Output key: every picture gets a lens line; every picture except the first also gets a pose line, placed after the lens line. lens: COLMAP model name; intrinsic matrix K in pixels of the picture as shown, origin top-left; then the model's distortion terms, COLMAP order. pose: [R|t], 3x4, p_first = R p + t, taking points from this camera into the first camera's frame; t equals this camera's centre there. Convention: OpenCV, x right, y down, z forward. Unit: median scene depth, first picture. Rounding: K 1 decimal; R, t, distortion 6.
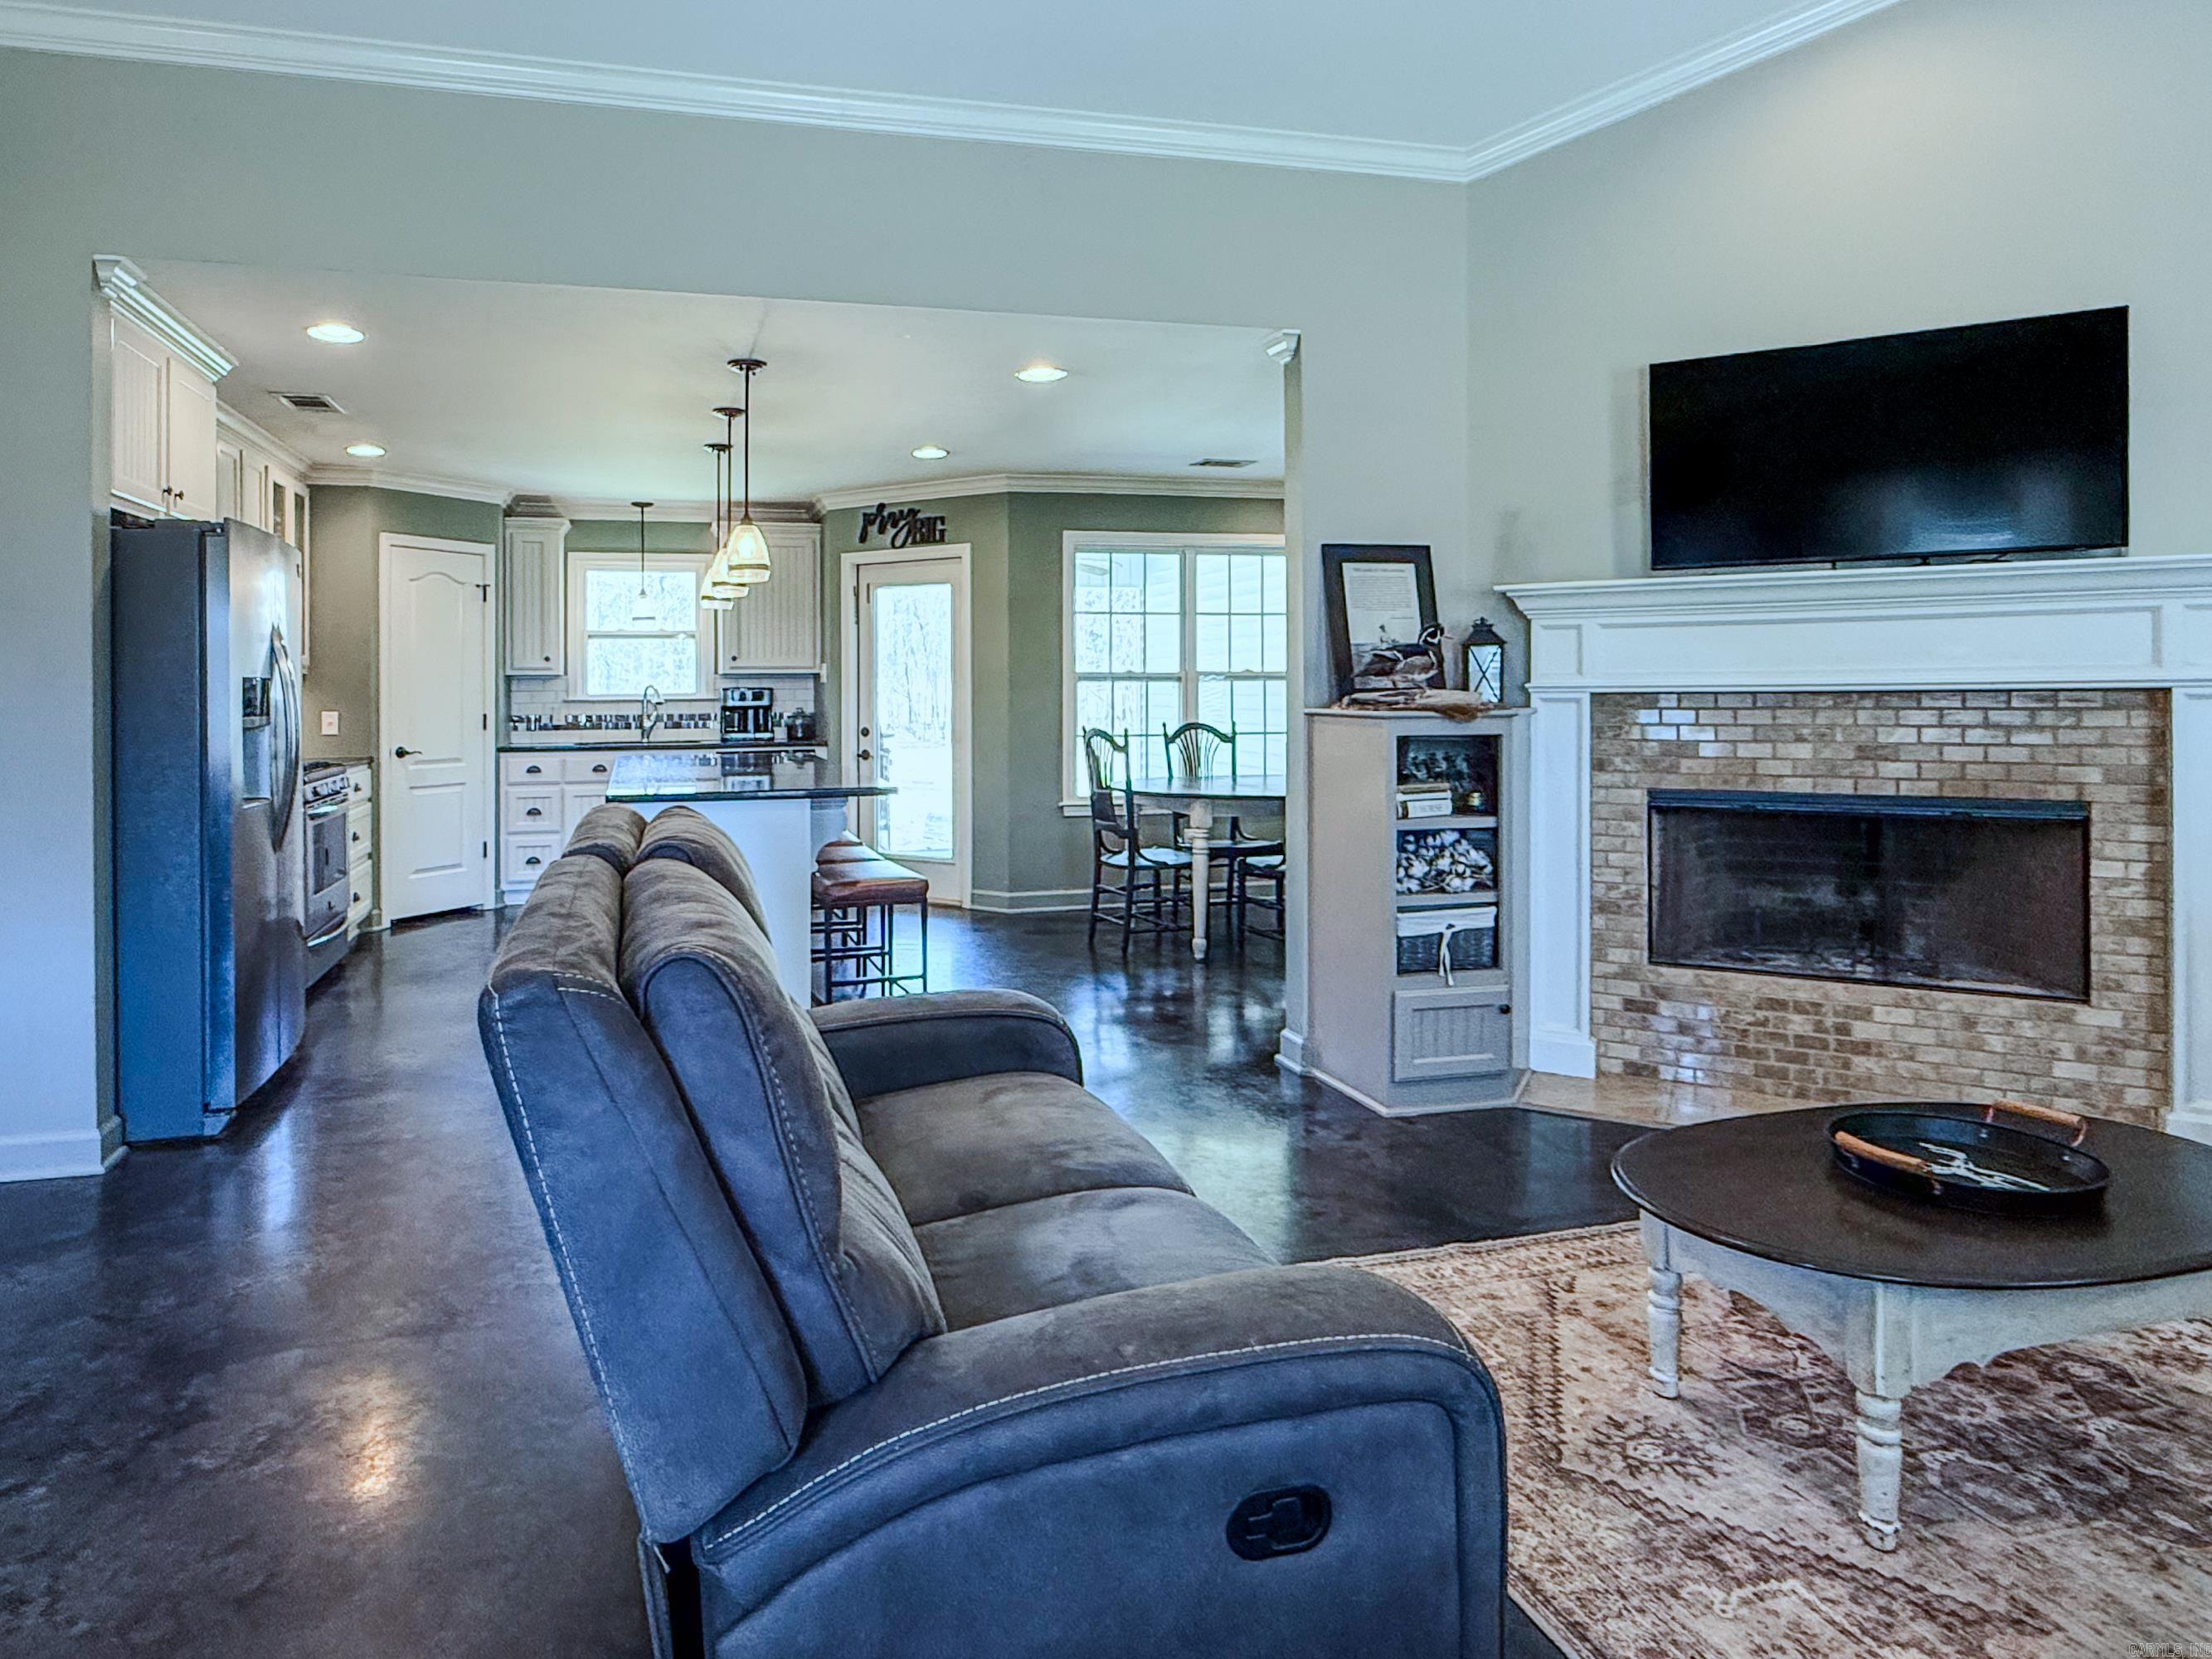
lens RADIAL K [[1305.0, 0, 950.5], [0, 1305.0, 703.7], [0, 0, 1]] dist [0.001725, 0.000175]
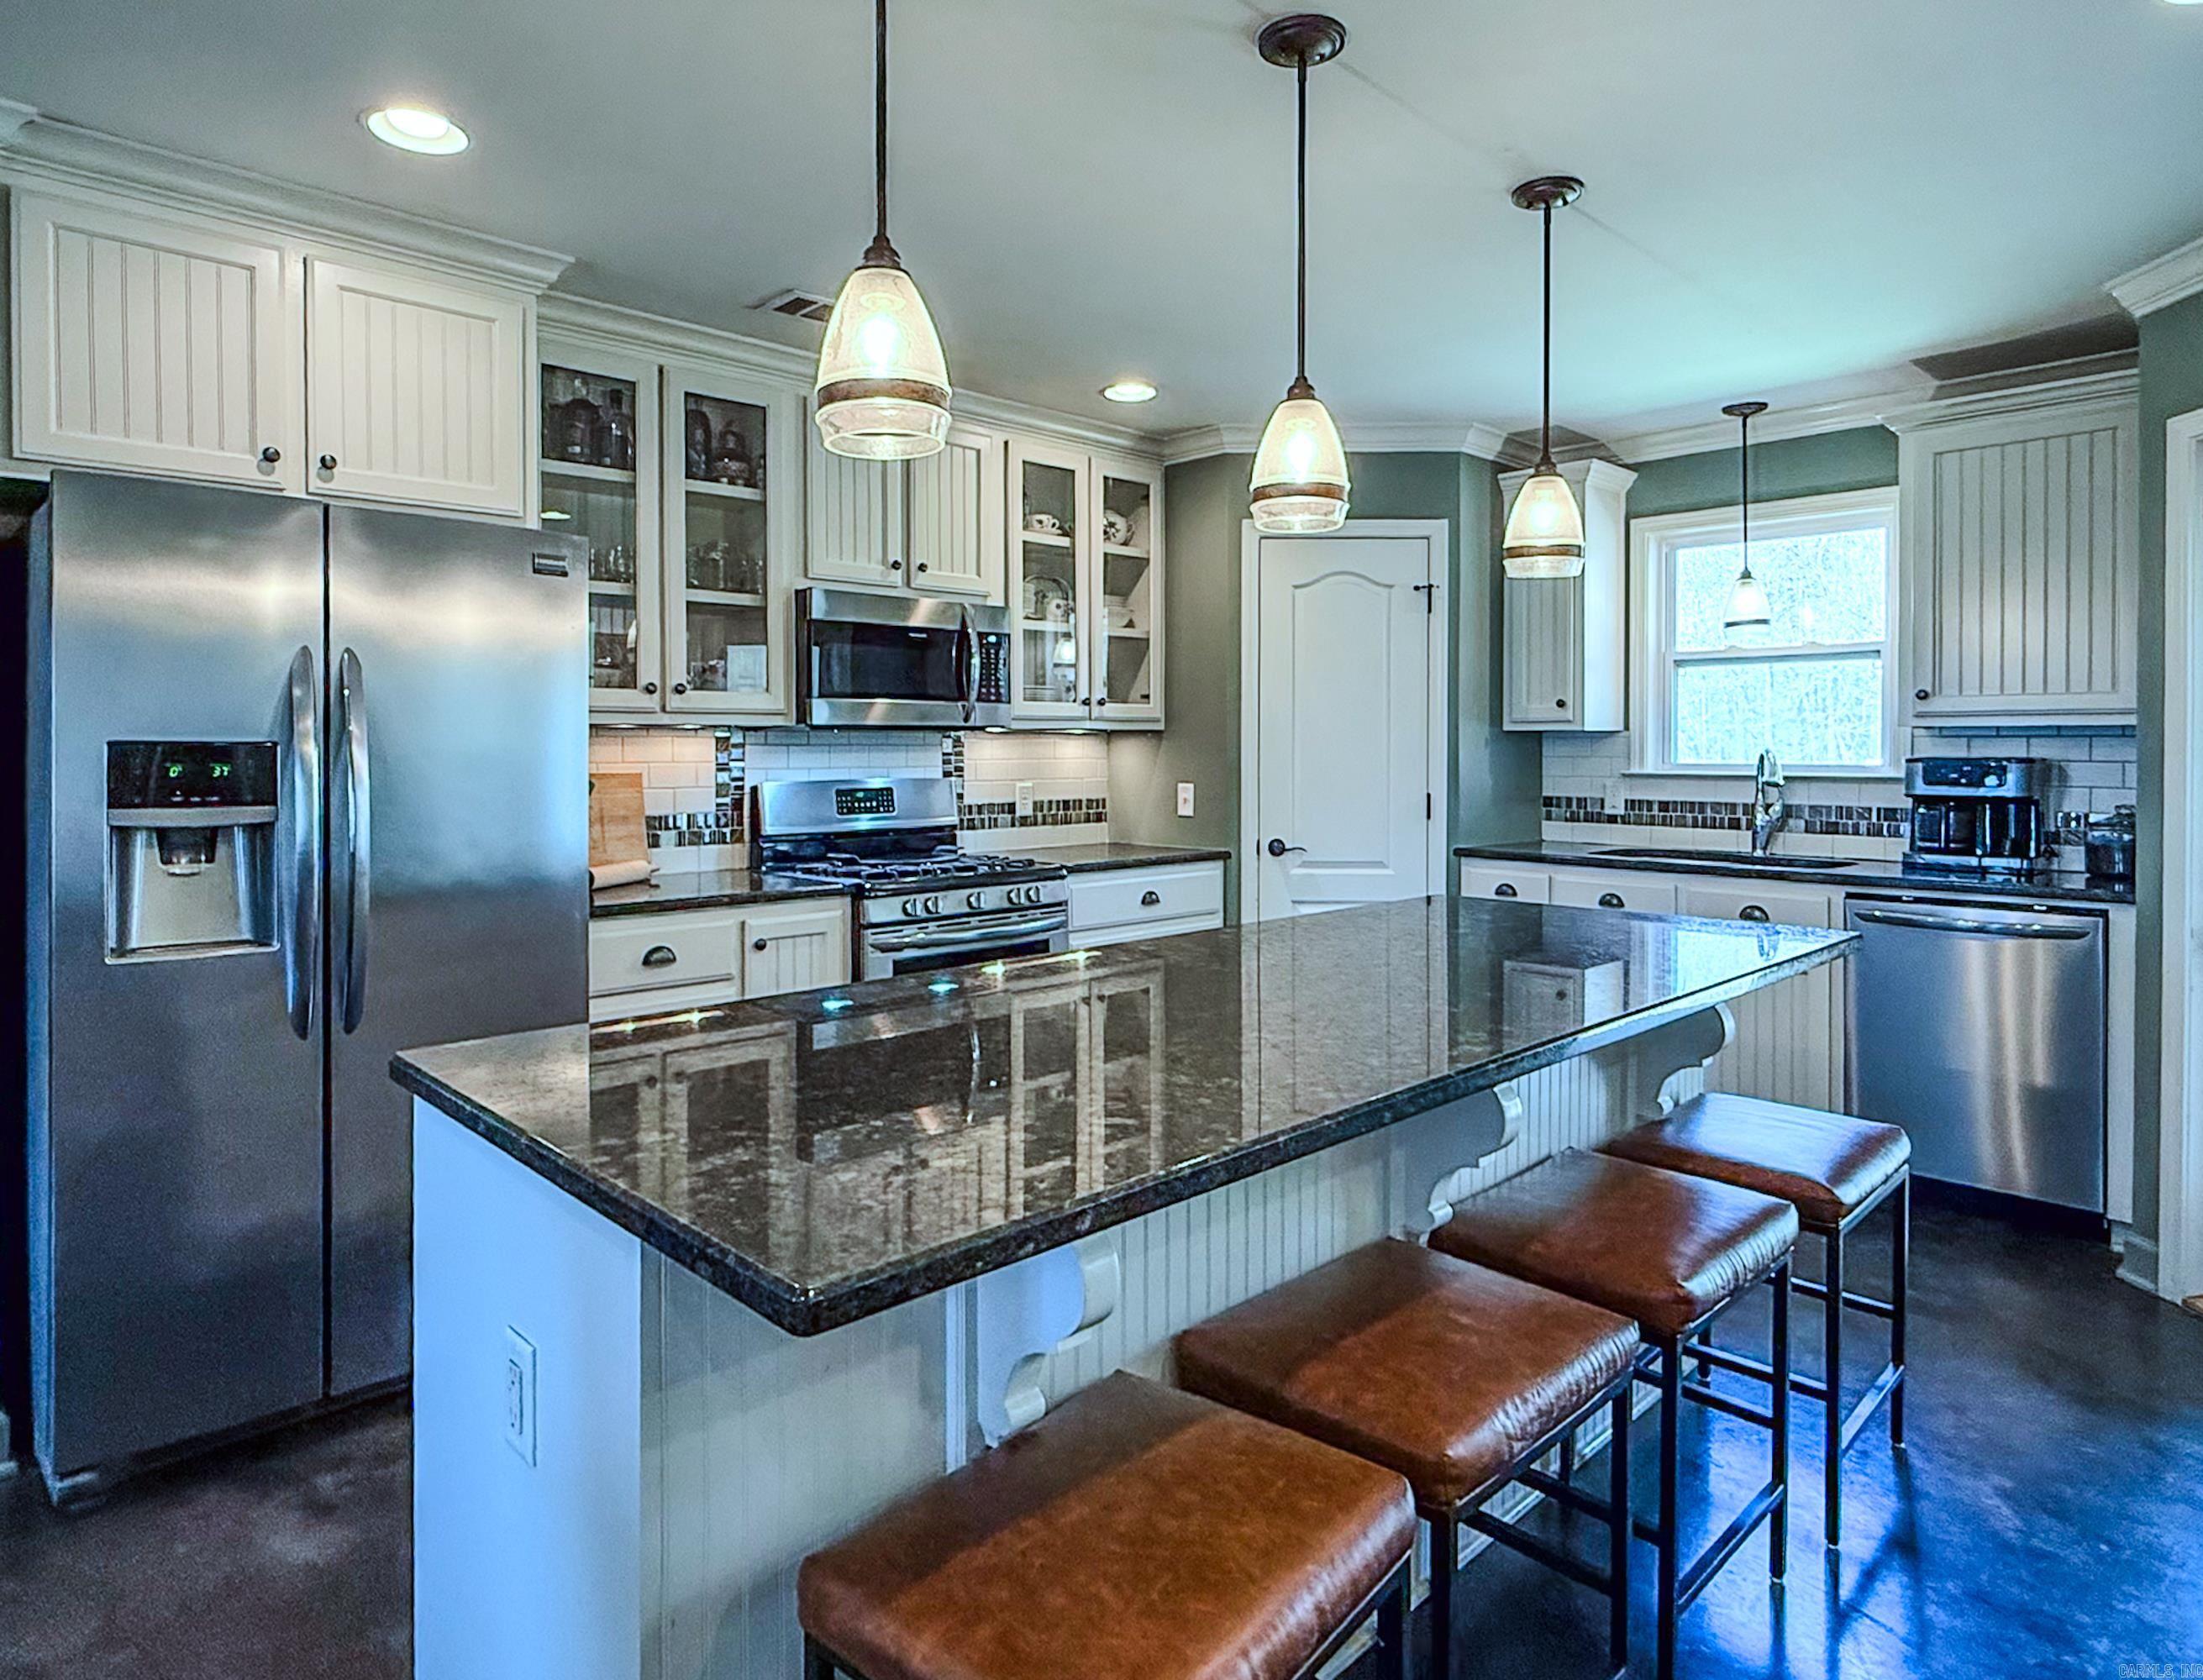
lens RADIAL K [[1268.8, 0, 1126.9], [0, 1268.8, 781.2], [0, 0, 1]] dist [-0.002524, 0.000169]
pose [[0.516876, 0.032897, -0.855428, 0.158406], [-0.016161, 0.999458, 0.028671, -0.024126], [0.855908, -0.000995, 0.517127, 1.029791]]
